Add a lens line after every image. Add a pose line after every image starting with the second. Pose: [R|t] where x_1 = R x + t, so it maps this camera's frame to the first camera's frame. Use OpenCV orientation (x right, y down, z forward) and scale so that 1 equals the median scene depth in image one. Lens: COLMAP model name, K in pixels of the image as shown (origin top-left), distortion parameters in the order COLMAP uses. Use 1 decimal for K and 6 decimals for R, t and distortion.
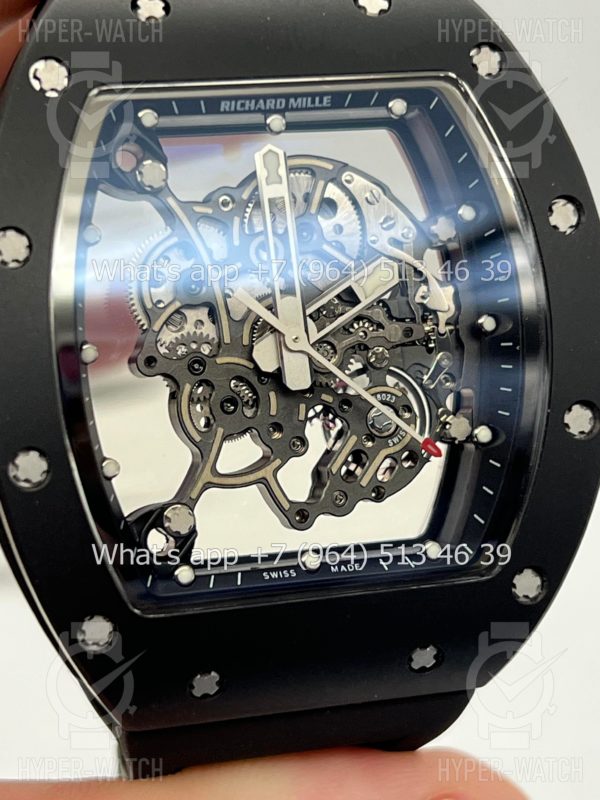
lens RADIAL K [[1904.8, 0, 300.0], [0, 1904.8, 400.0], [0, 0, 1]] dist [0.233187, -0.770290]
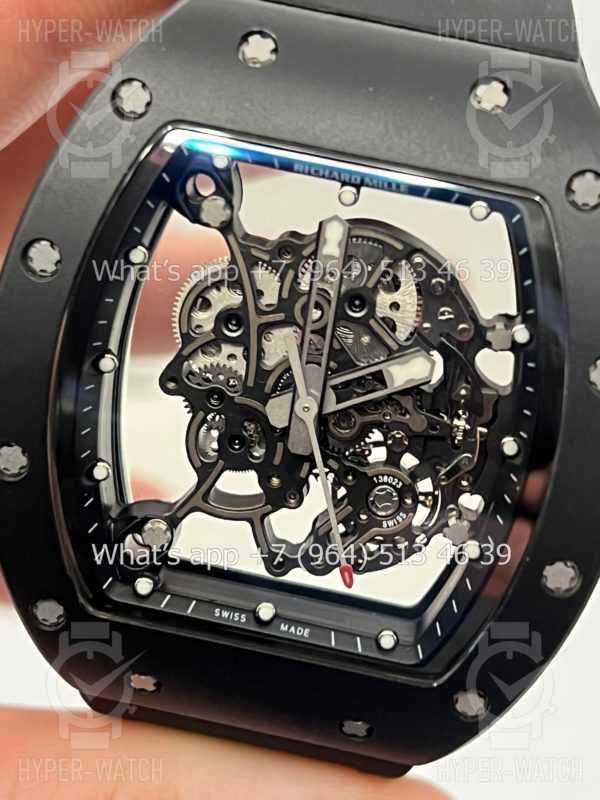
lens RADIAL K [[1904.8, 0, 300.0], [0, 1904.8, 400.0], [0, 0, 1]] dist [0.233187, -0.770290]
pose [[0.905119, 0.329904, -0.268185, 0.258999], [-0.262132, 0.929652, 0.258909, -0.290955], [0.334734, -0.164043, 0.927924, 0.067731]]
